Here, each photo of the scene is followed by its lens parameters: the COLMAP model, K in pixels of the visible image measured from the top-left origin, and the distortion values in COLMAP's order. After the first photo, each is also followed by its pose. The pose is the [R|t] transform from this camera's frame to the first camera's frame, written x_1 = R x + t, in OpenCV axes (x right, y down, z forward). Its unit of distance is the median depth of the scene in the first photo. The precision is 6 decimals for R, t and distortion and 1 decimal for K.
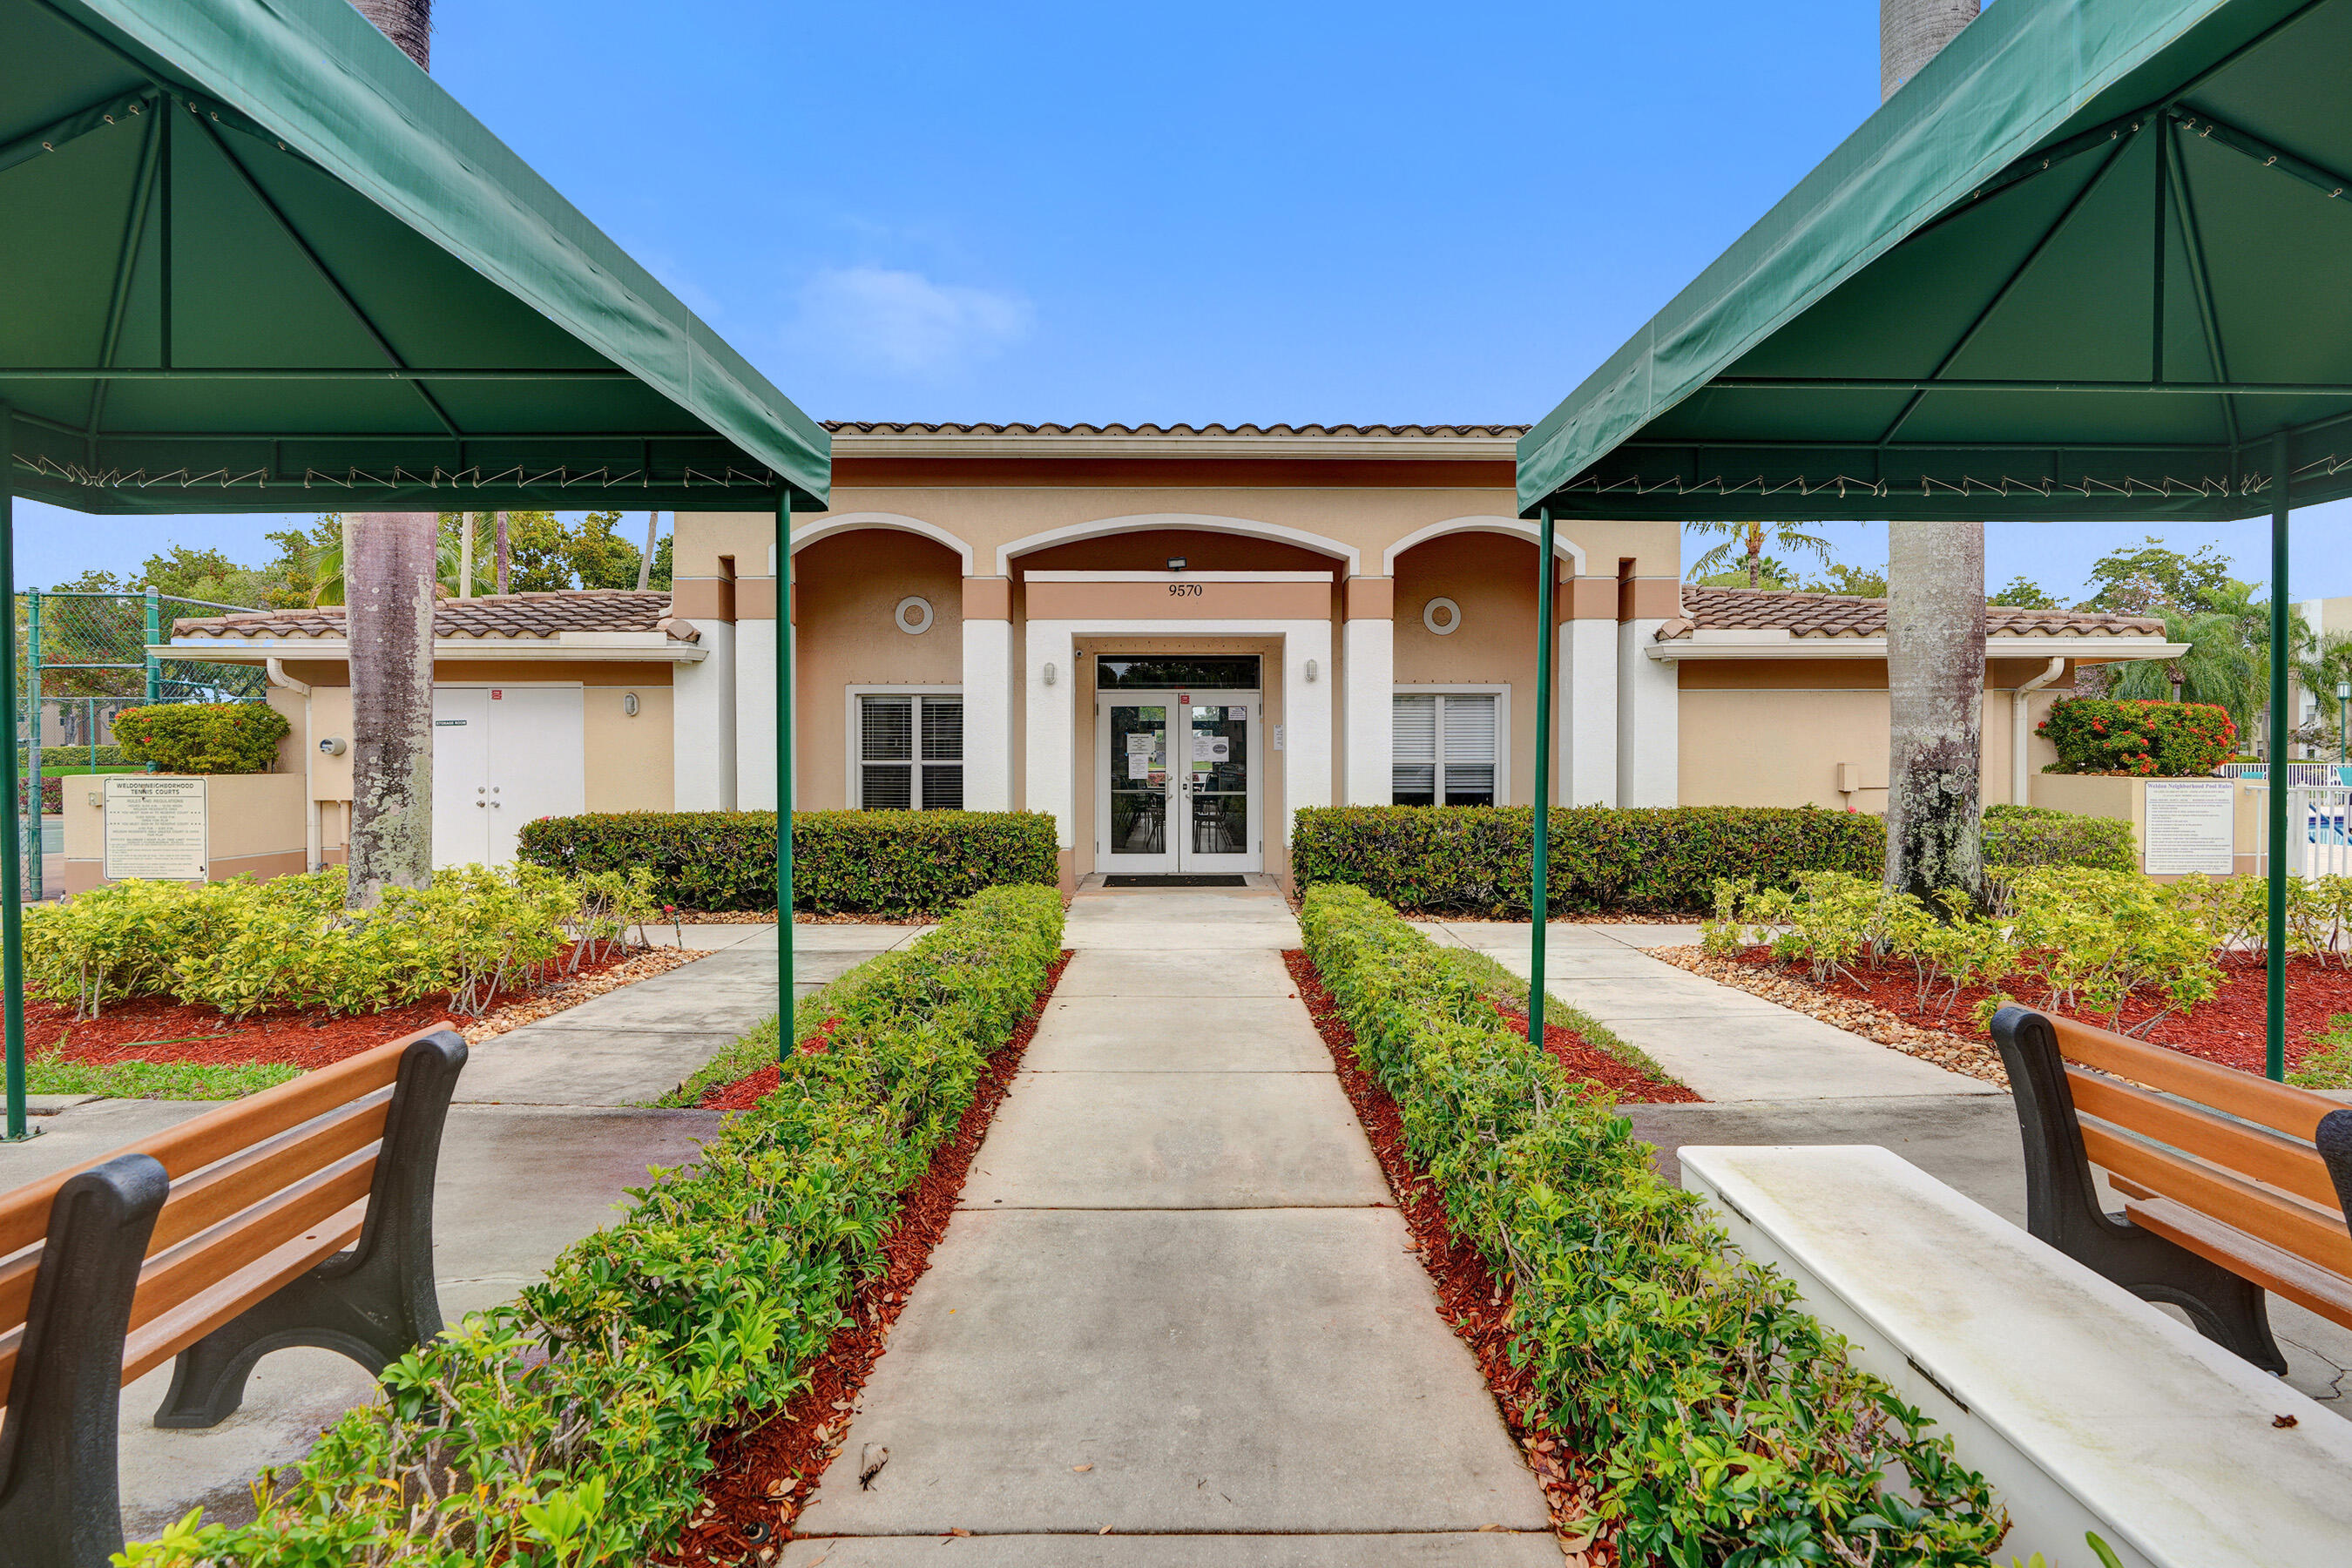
lens RADIAL K [[1153.1, 0, 1193.7], [0, 1153.1, 757.7], [0, 0, 1]] dist [-0.001499, 0.000756]
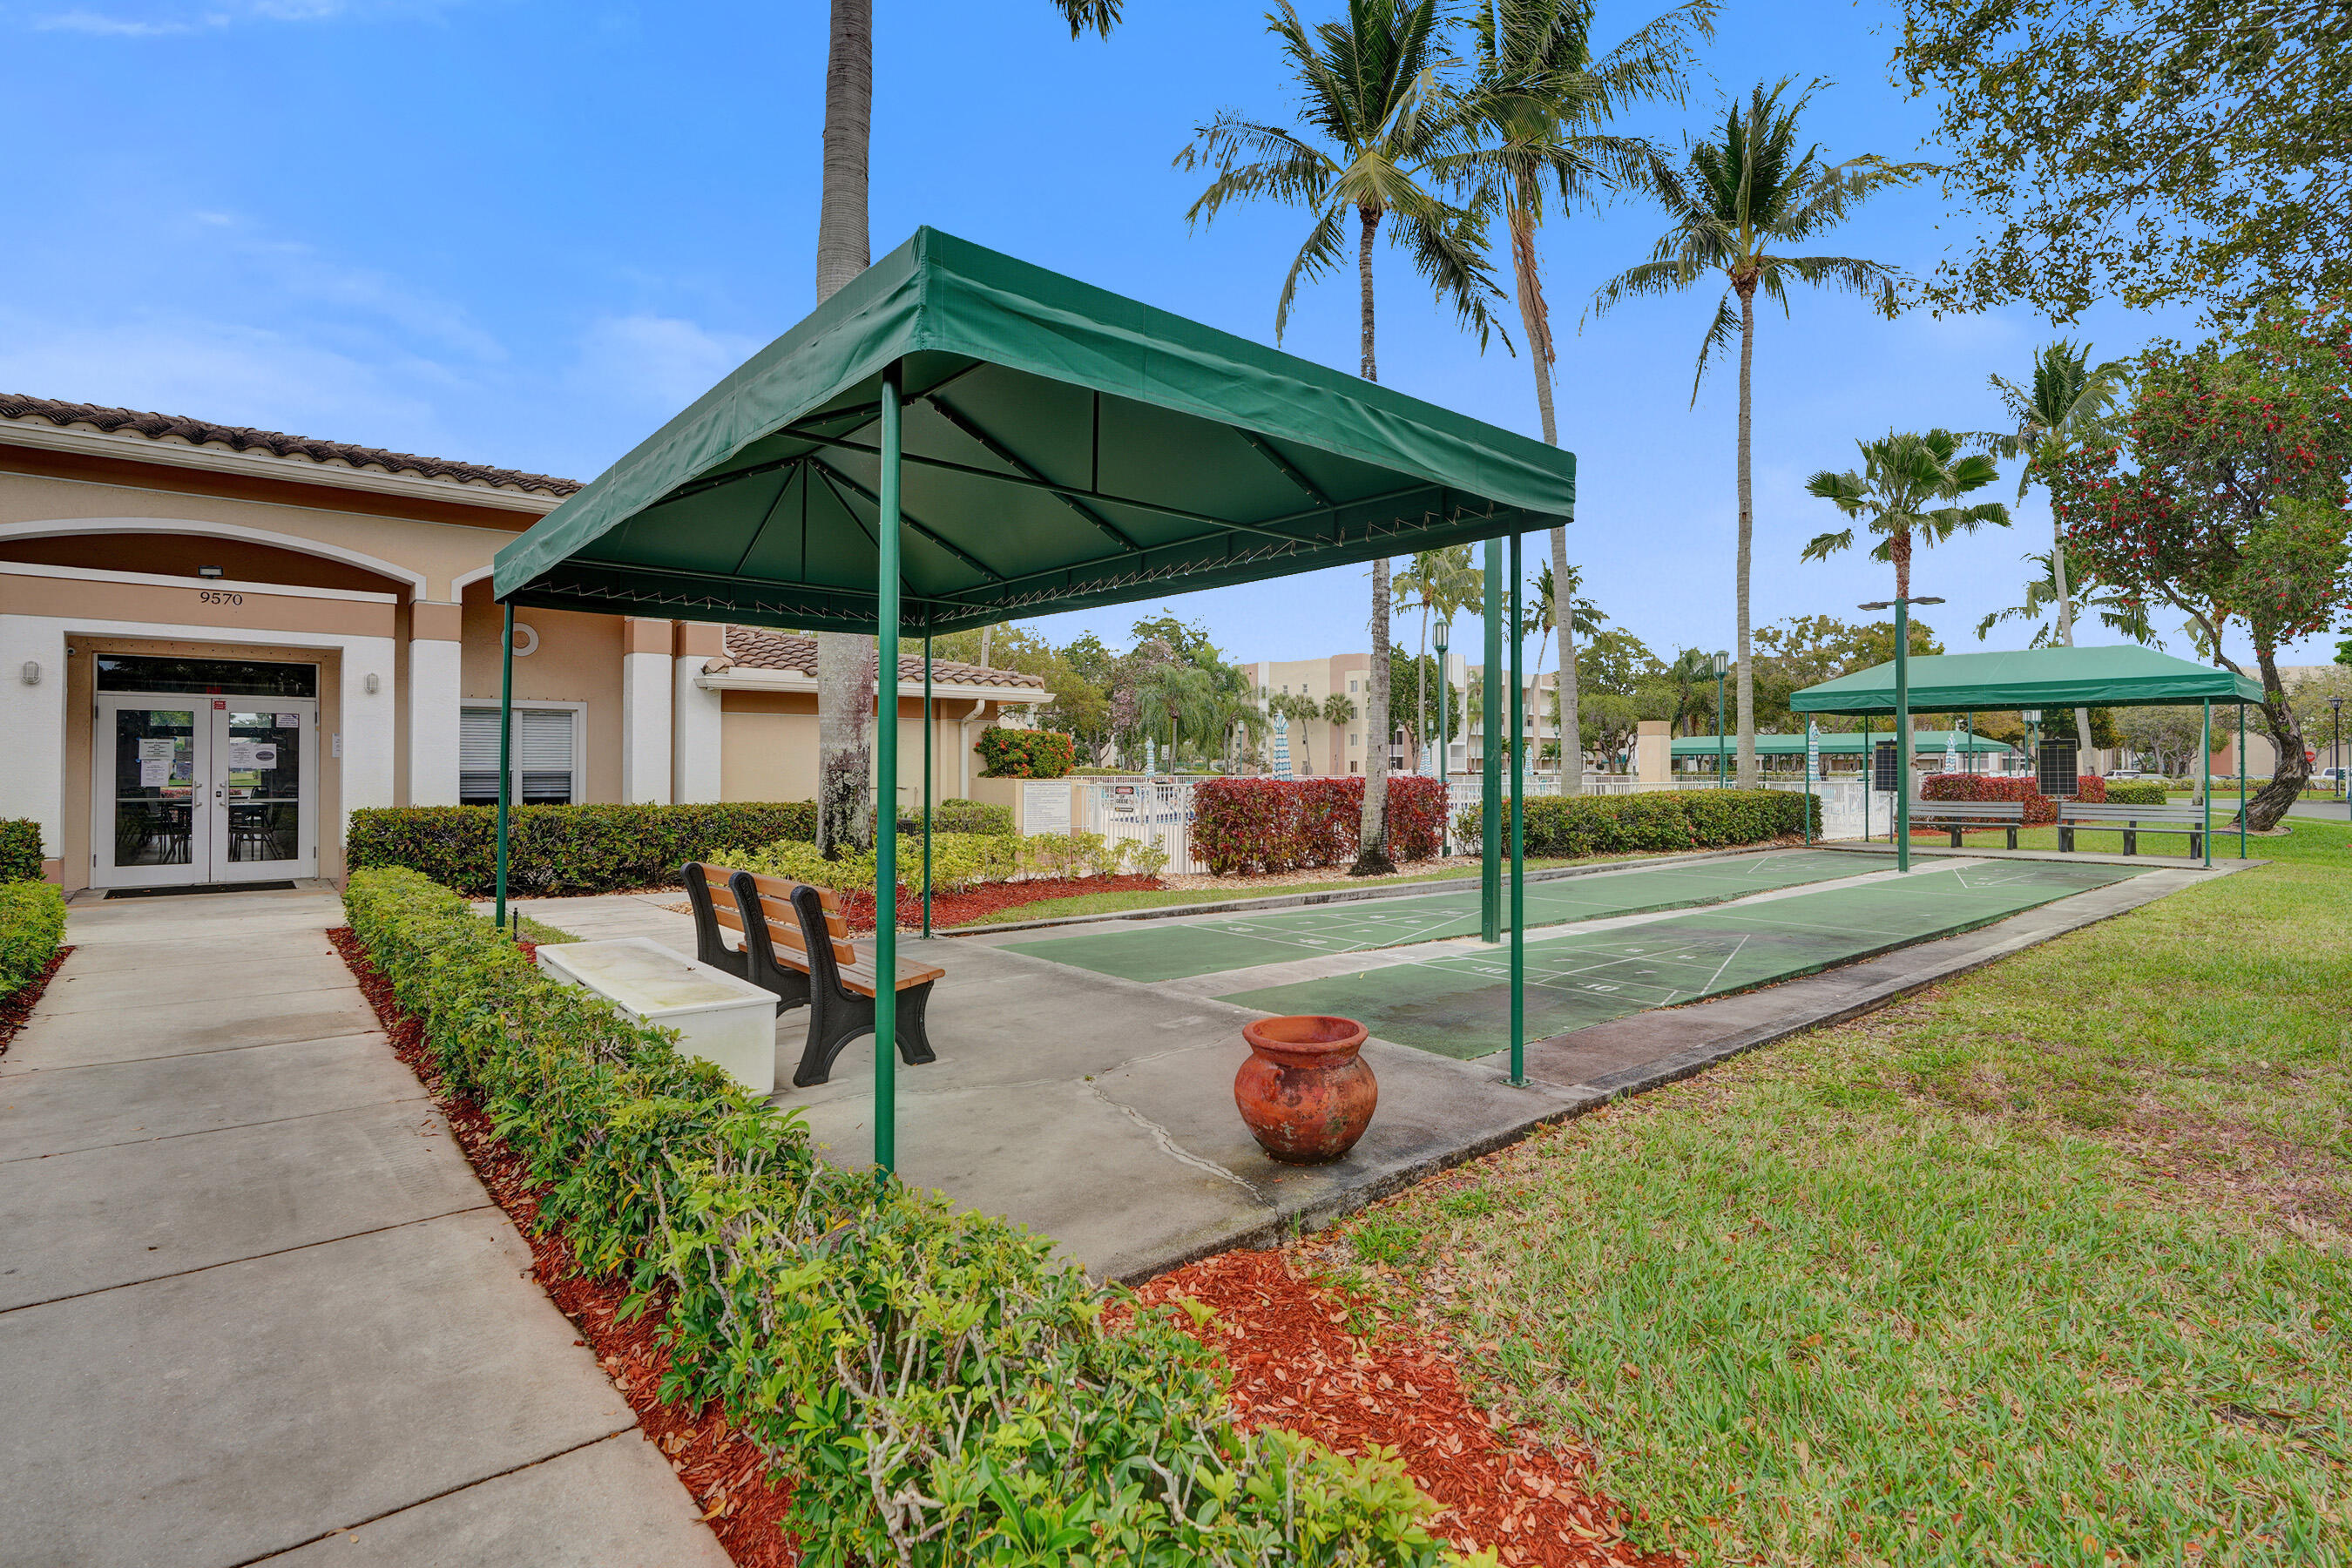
lens RADIAL K [[1153.1, 0, 1193.7], [0, 1153.1, 757.7], [0, 0, 1]] dist [-0.001499, 0.000756]
pose [[0.769391, 0.008886, 0.638717, 0.004744], [0.000695, 0.999891, -0.014747, 0.010766], [-0.638778, 0.011790, 0.769301, -0.326012]]
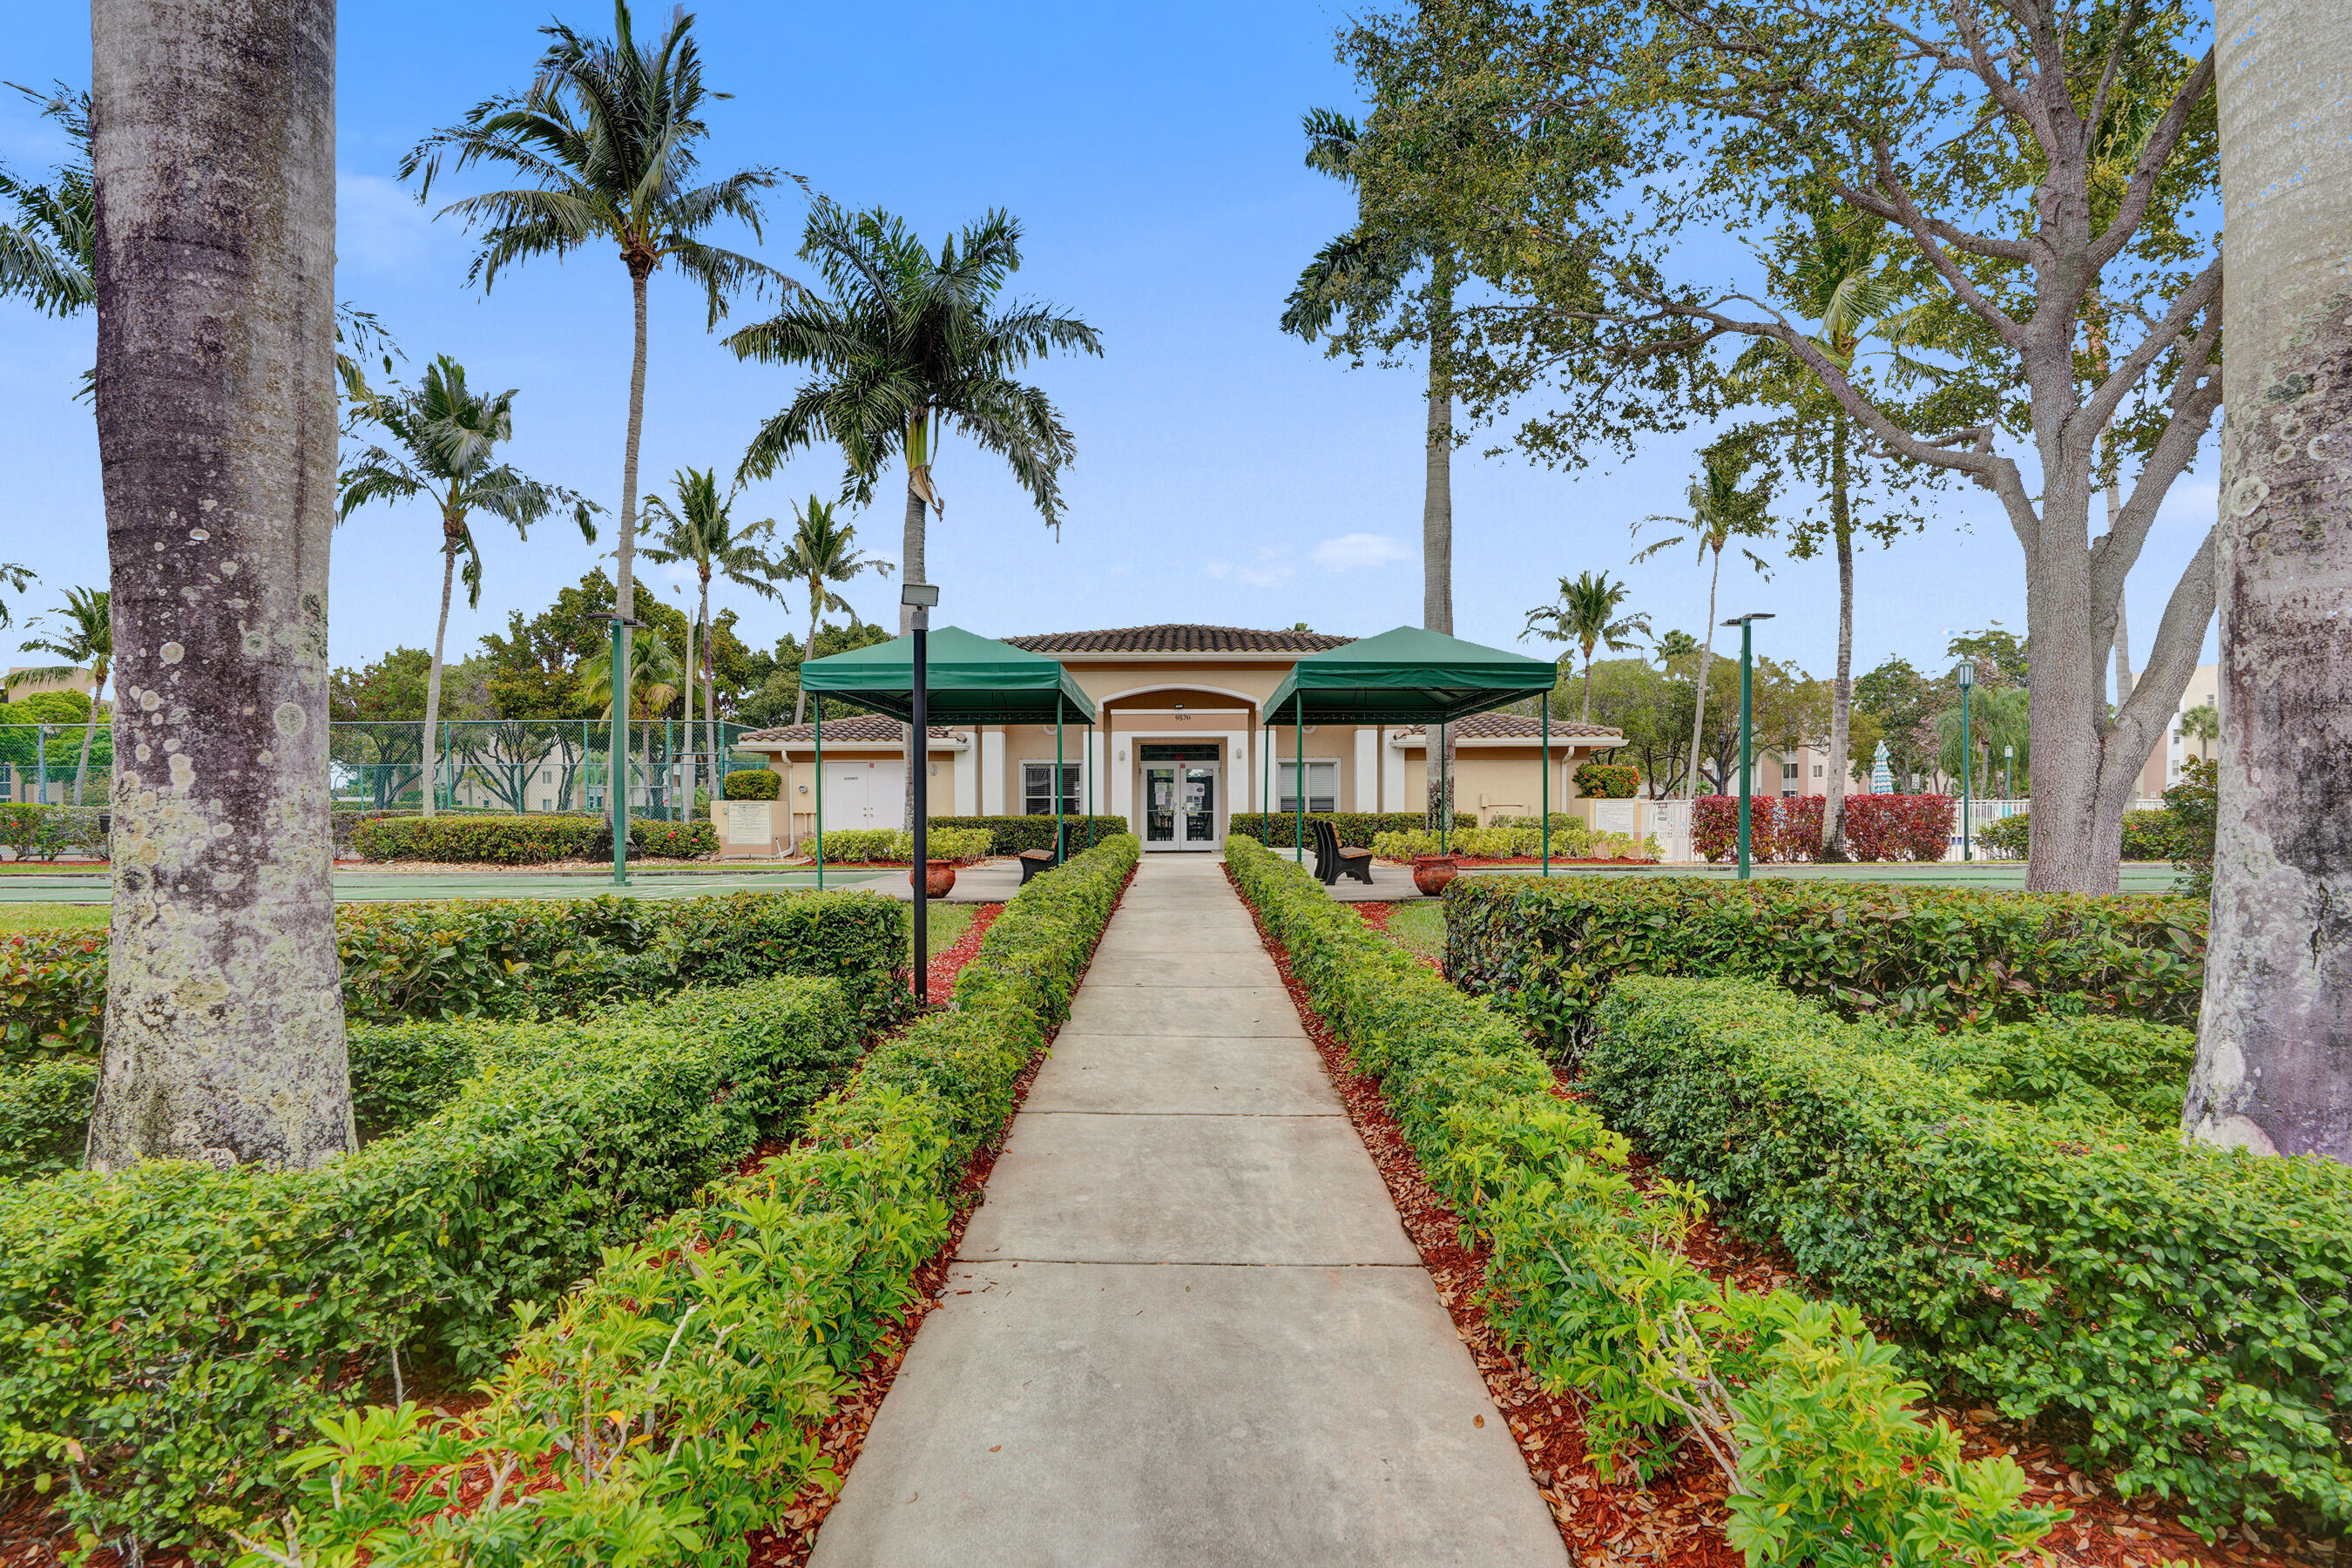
lens RADIAL K [[1153.1, 0, 1193.7], [0, 1153.1, 757.7], [0, 0, 1]] dist [-0.001499, 0.000756]
pose [[0.999991, -0.004006, -0.001198, 0.016251], [0.003941, 0.998732, -0.050180, 0.044678], [0.001397, 0.050175, 0.998739, -1.226873]]
